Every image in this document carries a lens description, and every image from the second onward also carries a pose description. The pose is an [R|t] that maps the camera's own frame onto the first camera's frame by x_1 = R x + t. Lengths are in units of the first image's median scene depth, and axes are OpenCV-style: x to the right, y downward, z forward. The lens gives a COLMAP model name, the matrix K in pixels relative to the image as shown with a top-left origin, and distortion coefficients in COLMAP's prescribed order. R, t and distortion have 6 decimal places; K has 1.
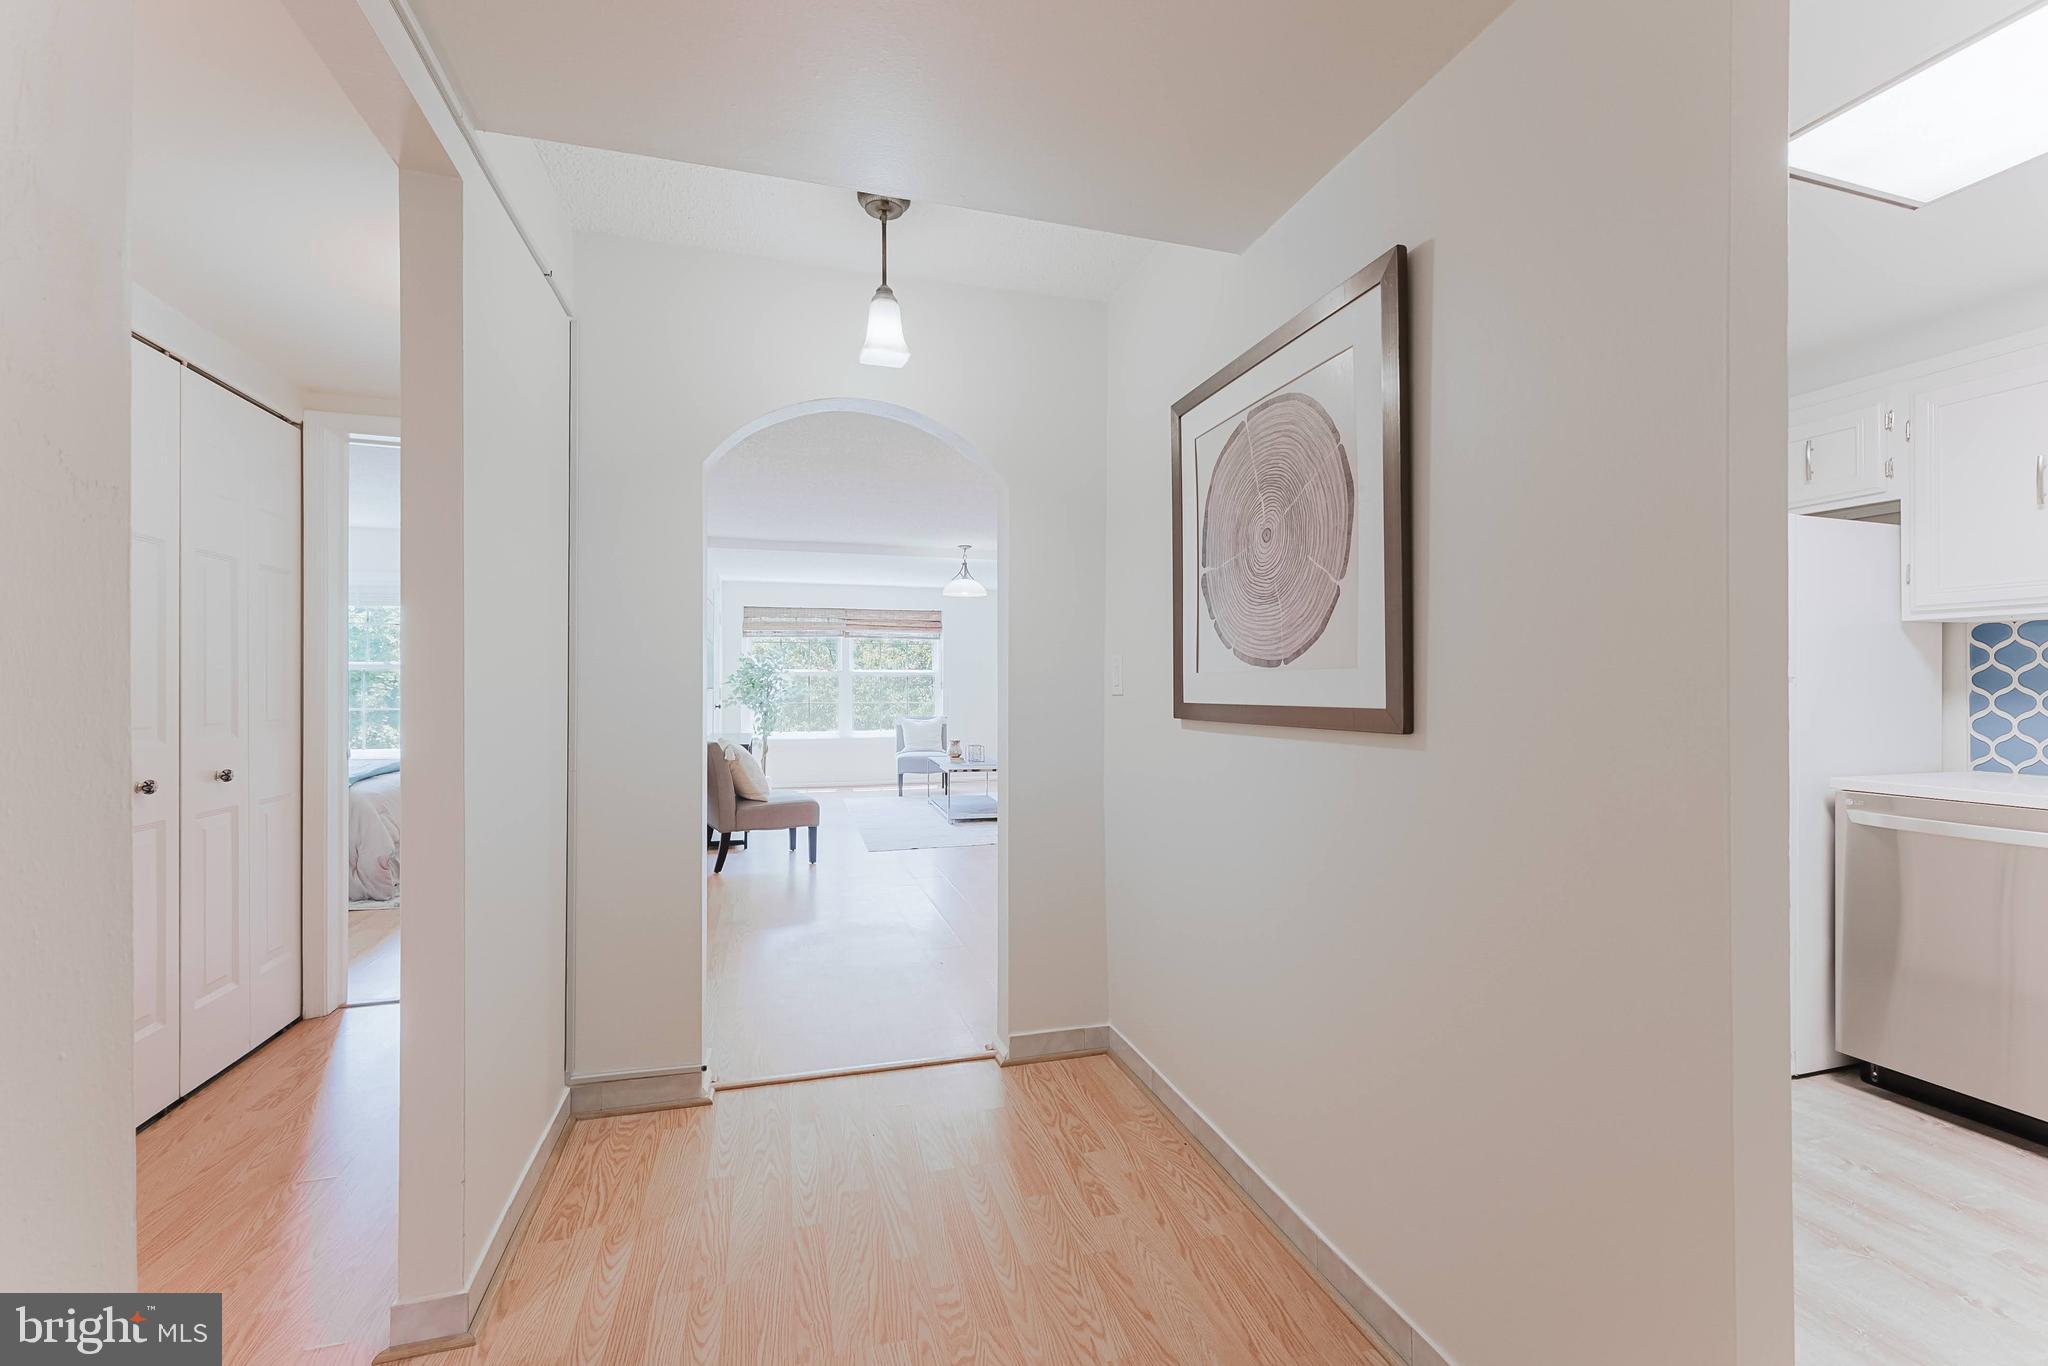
lens RADIAL K [[826.9, 0, 1025.7], [0, 826.9, 681.5], [0, 0, 1]] dist [0.004415, -0.000885]
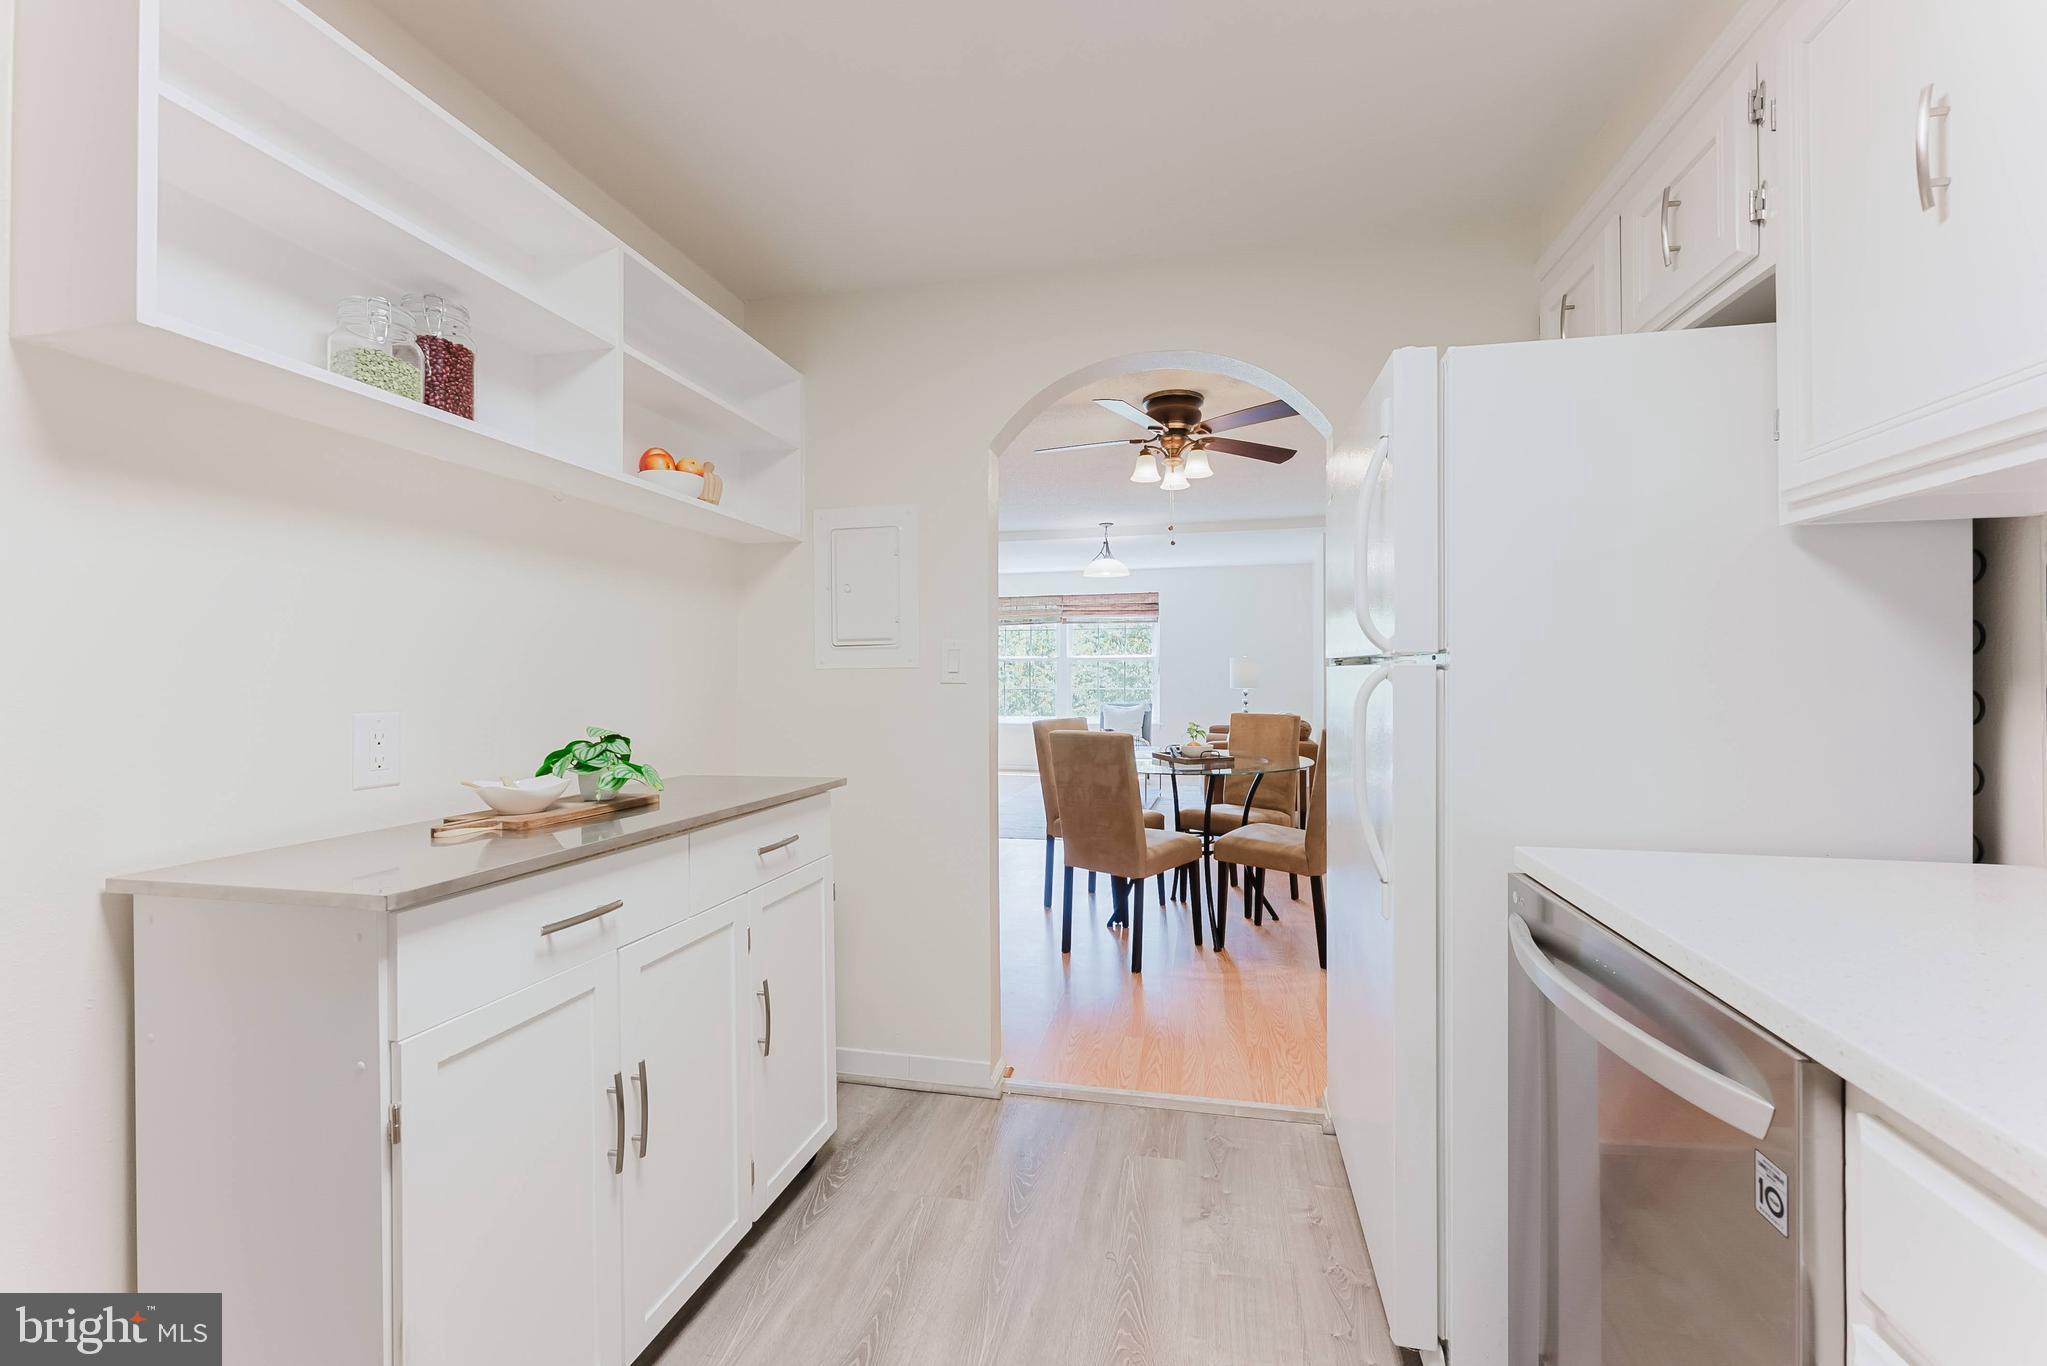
lens RADIAL K [[826.5, 0, 1040.5], [0, 826.5, 661.2], [0, 0, 1]] dist [0.004415, -0.000885]
pose [[0.876183, -0.009965, -0.481876, 0.266376], [0.006716, 0.999942, -0.008466, 0.001122], [0.481932, 0.004182, 0.876198, 0.110859]]
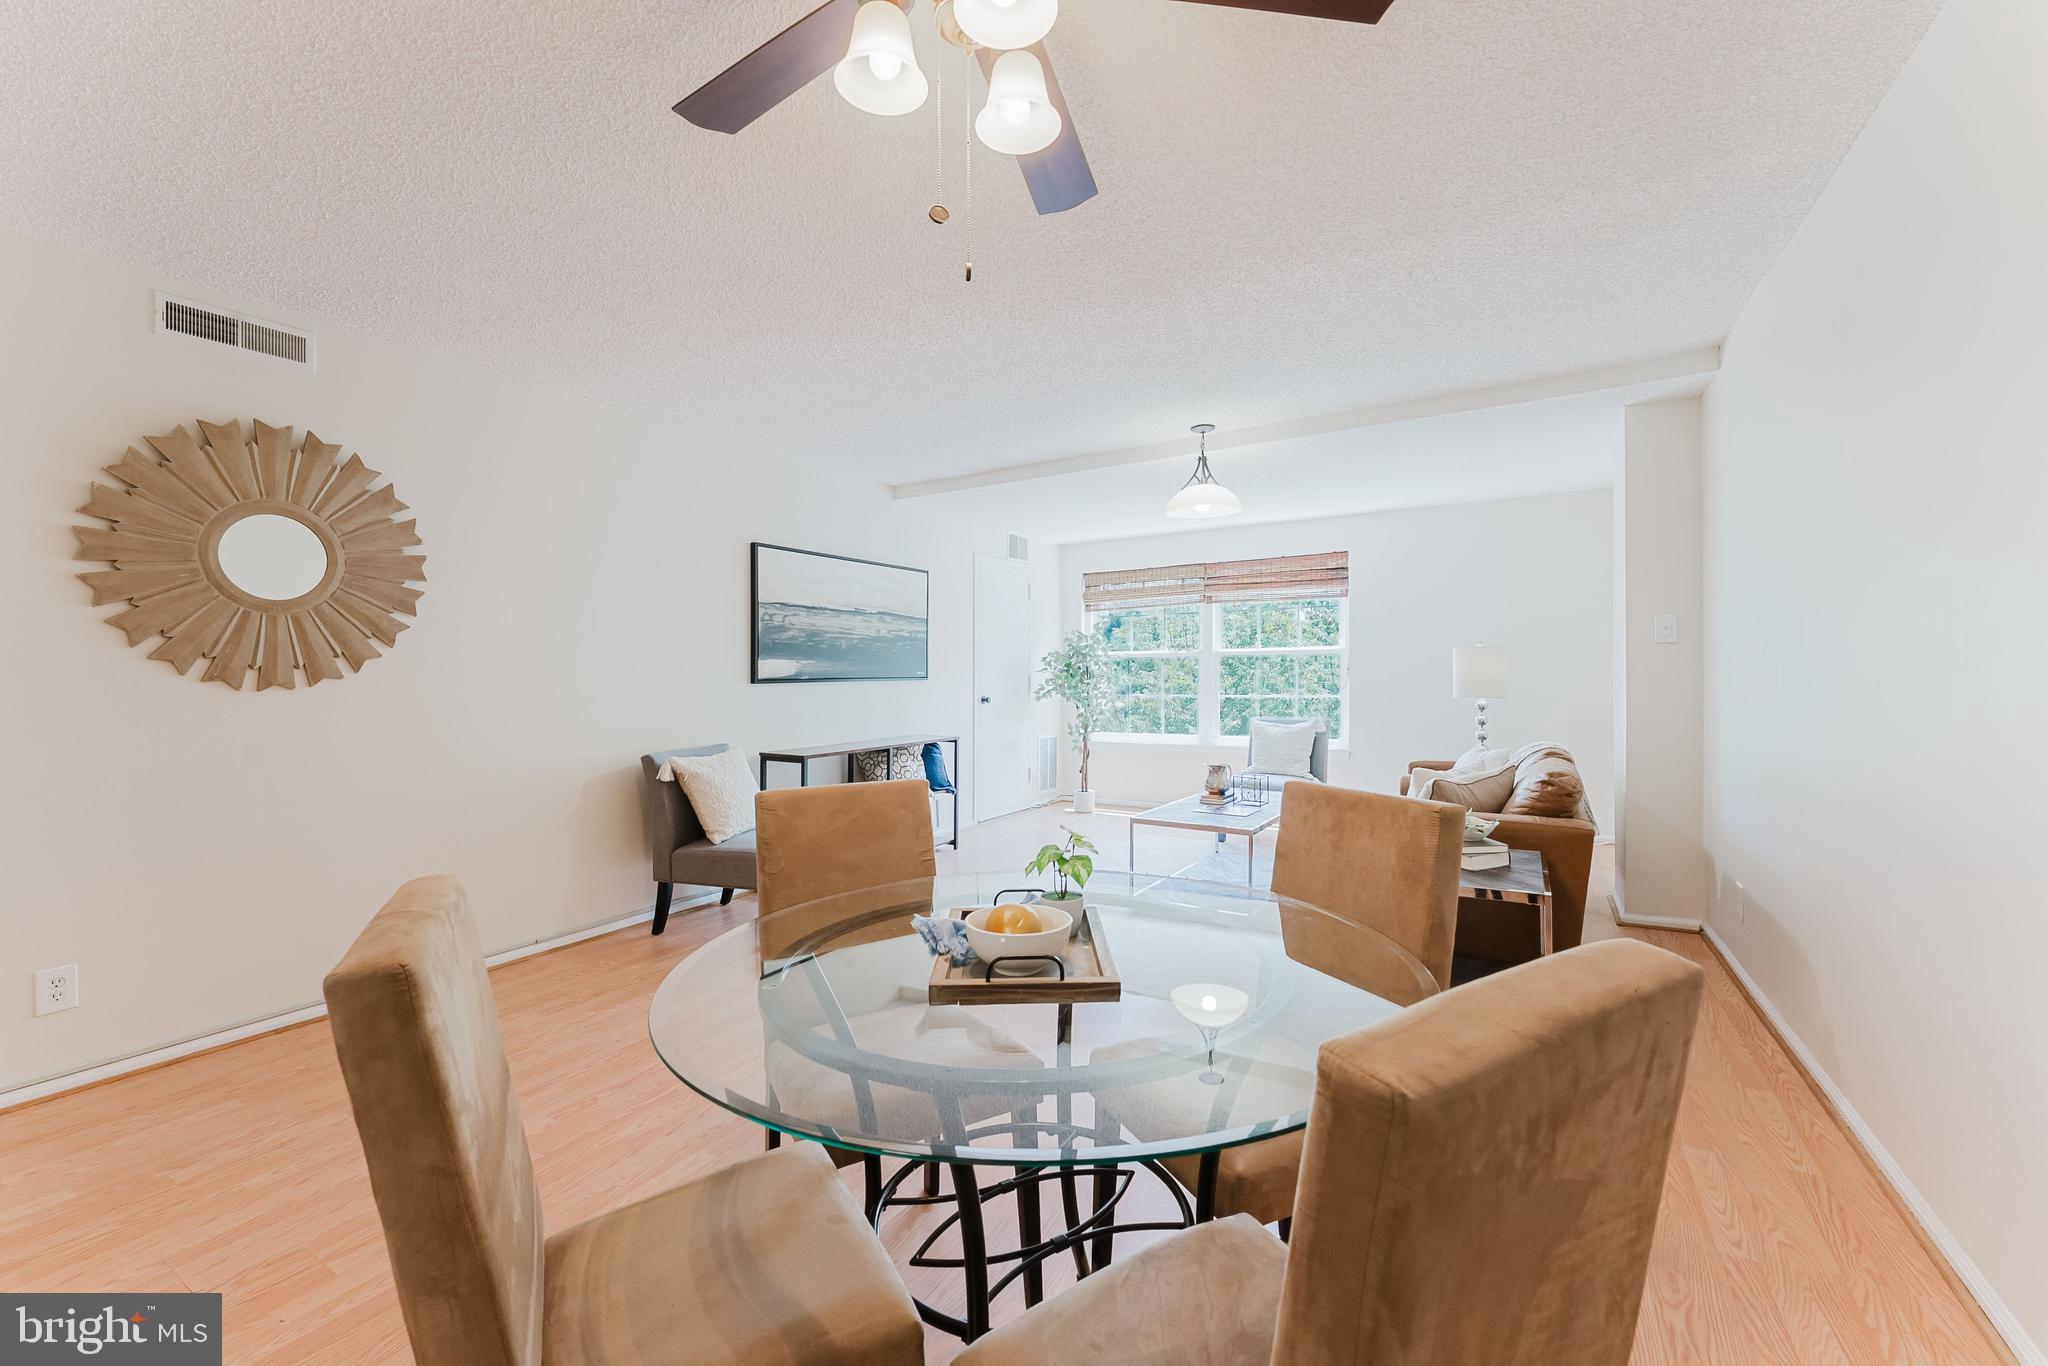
lens RADIAL K [[826.9, 0, 1034.4], [0, 826.9, 677.9], [0, 0, 1]] dist [0.004415, -0.000885]
pose [[0.676695, -0.003729, -0.736254, 0.228350], [0.016006, 0.999825, 0.009647, 0.002029], [0.736090, -0.018312, 0.676636, 0.437643]]
